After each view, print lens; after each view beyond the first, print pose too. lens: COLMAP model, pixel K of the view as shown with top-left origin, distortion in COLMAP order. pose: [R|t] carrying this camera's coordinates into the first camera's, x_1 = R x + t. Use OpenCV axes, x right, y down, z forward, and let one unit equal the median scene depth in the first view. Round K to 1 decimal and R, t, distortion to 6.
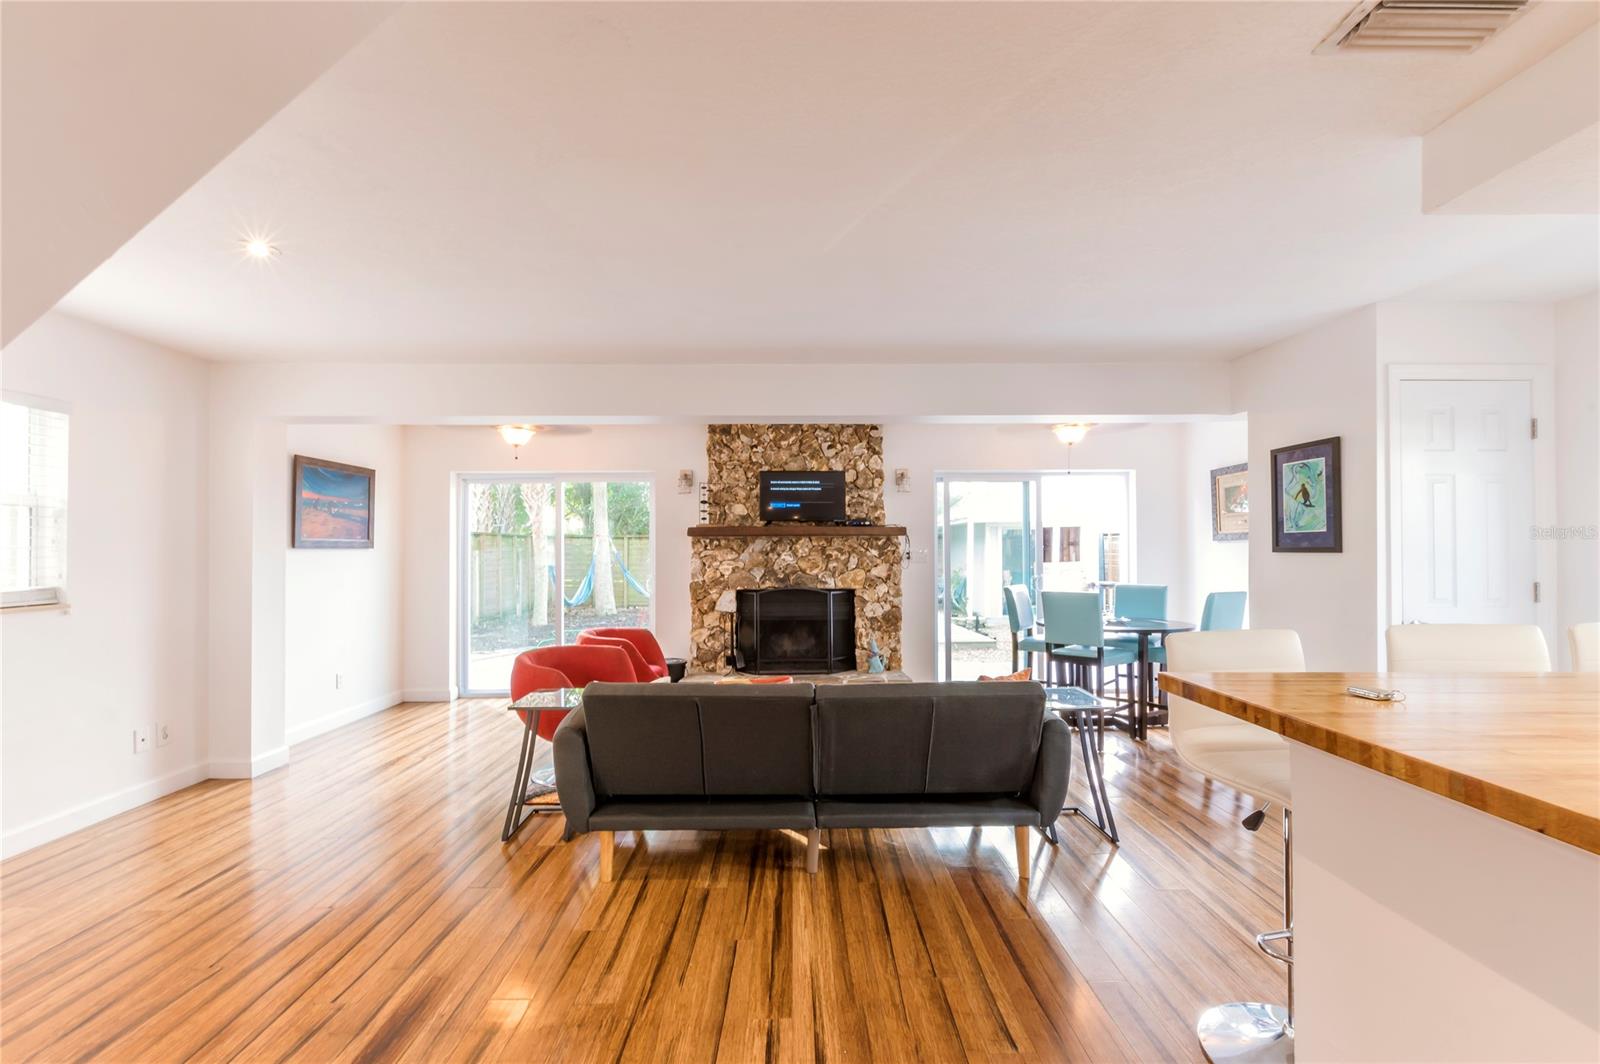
lens RADIAL K [[702.4, 0, 799.5], [0, 702.4, 546.2], [0, 0, 1]] dist [0.010262, -0.003648]
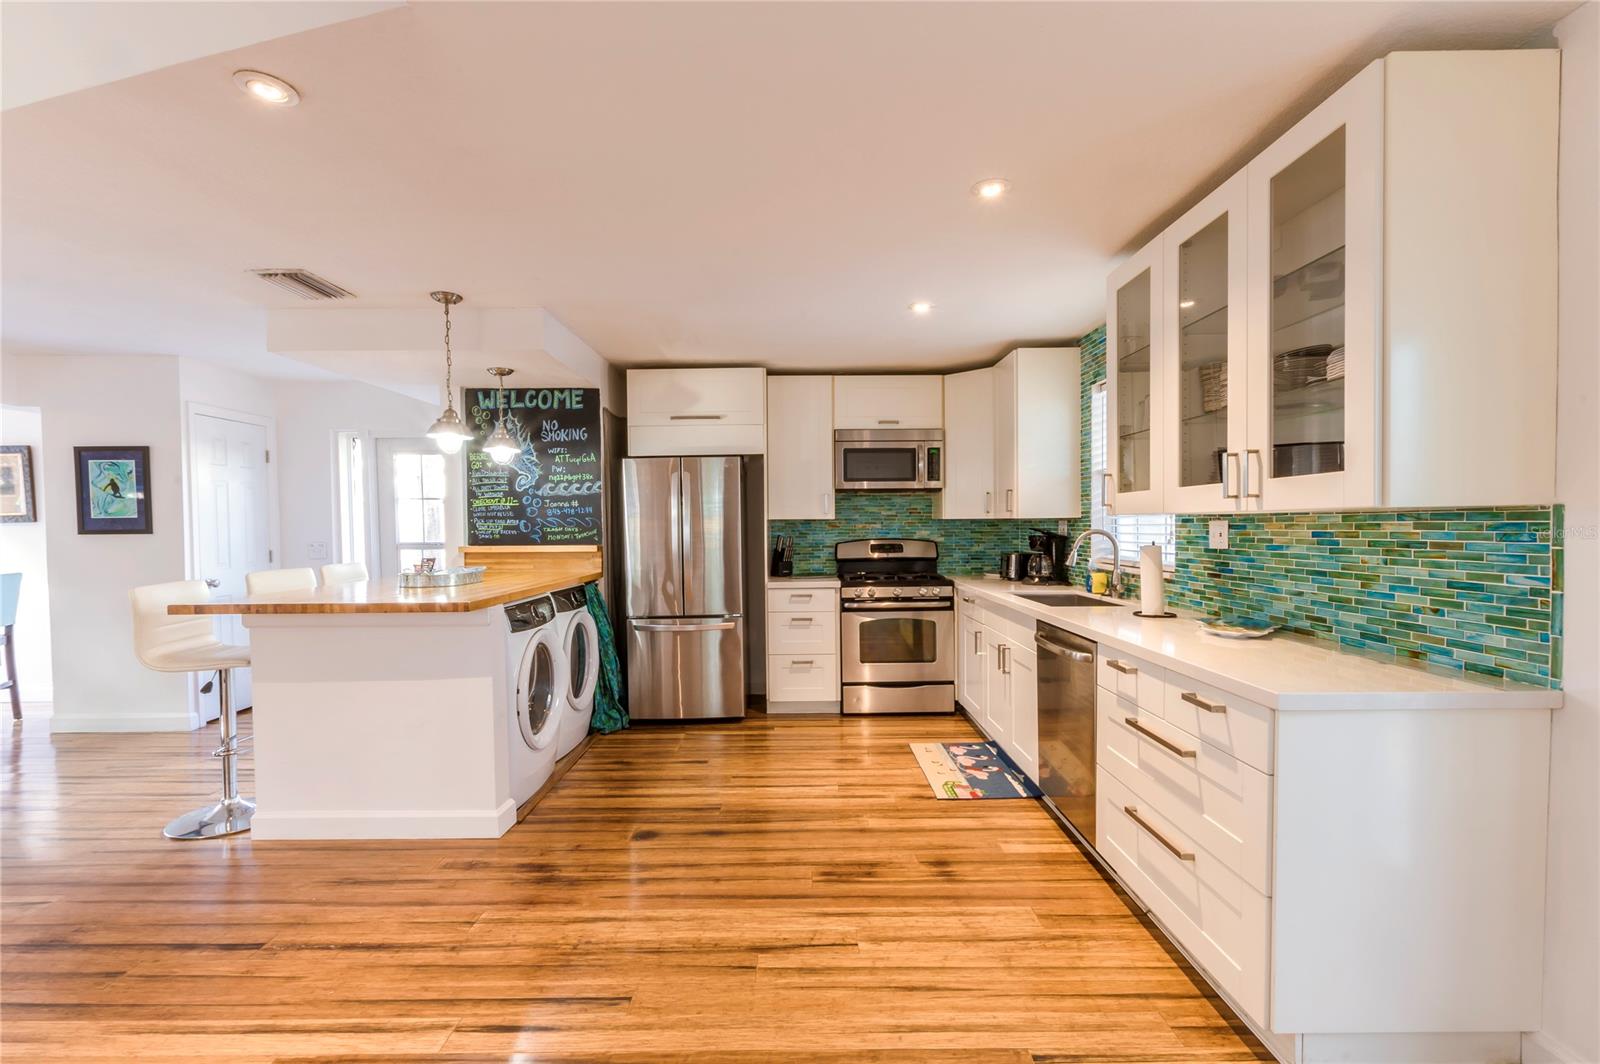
lens RADIAL K [[702.4, 0, 794.8], [0, 702.4, 539.2], [0, 0, 1]] dist [0.010262, -0.003648]
pose [[0.021901, -0.018732, 0.999585, -0.293034], [0.005250, 0.999813, 0.018621, -0.000090], [-0.999746, 0.004840, 0.021995, -0.127773]]
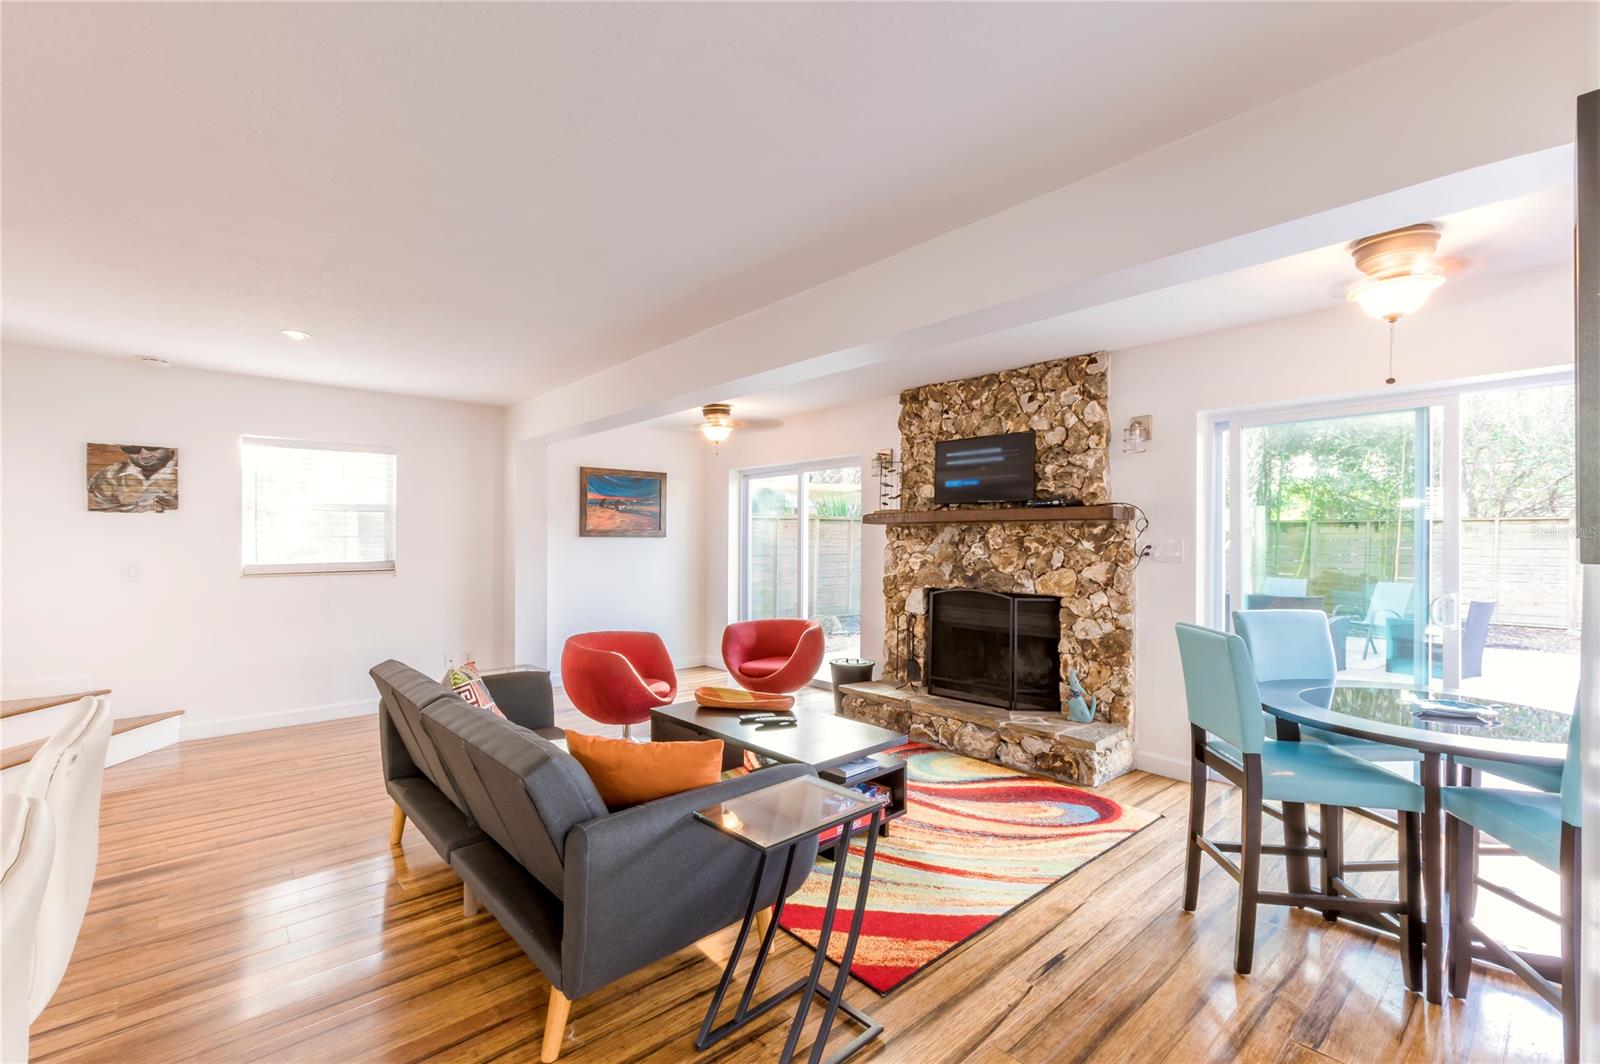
lens RADIAL K [[702.4, 0, 799.7], [0, 702.4, 541.8], [0, 0, 1]] dist [0.010262, -0.003648]
pose [[0.655438, 0.008511, -0.755201, 0.439389], [0.000082, 0.999936, 0.011340, -0.001953], [0.755249, -0.007495, 0.655395, 0.344008]]
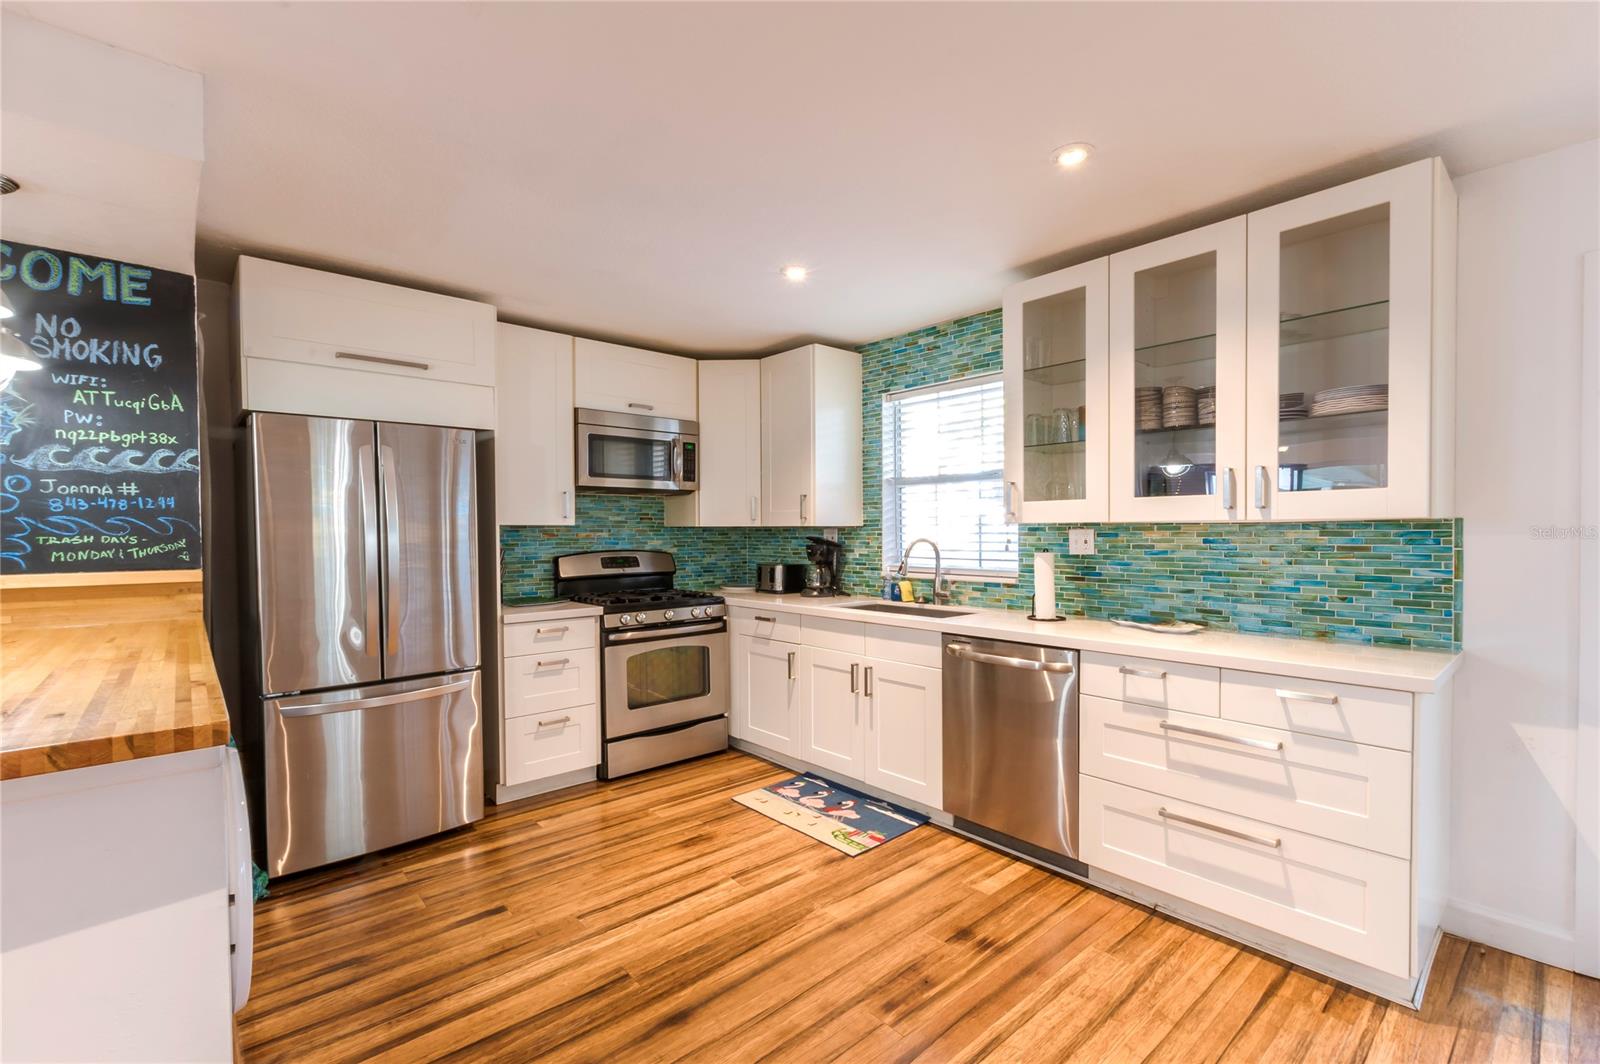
lens RADIAL K [[702.4, 0, 806.4], [0, 702.4, 542.6], [0, 0, 1]] dist [0.010262, -0.003648]
pose [[-0.653576, -0.006448, 0.756833, -0.081644], [0.003991, 0.999920, 0.011966, 0.000489], [-0.756850, 0.010841, -0.653498, 0.093389]]
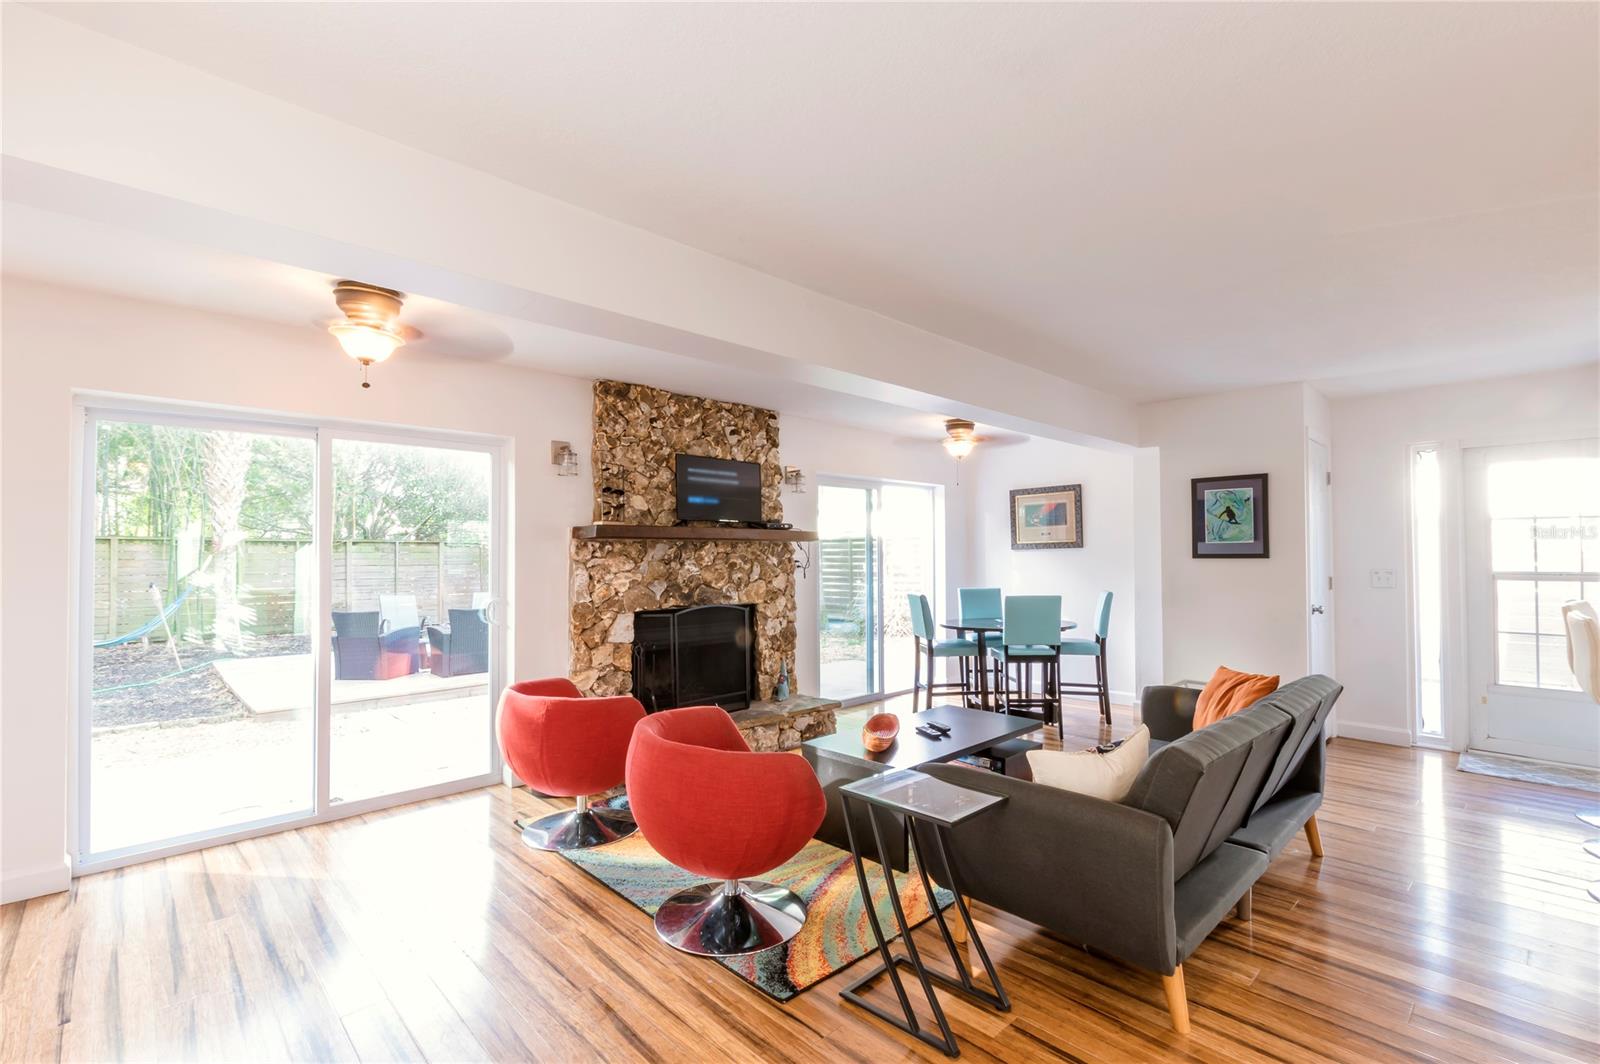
lens RADIAL K [[702.4, 0, 801.7], [0, 702.4, 549.7], [0, 0, 1]] dist [0.010262, -0.003648]
pose [[0.732944, 0.007035, 0.680253, -0.460643], [-0.001400, 0.999960, -0.008833, 0.003295], [-0.680288, 0.005522, 0.732925, 0.342636]]
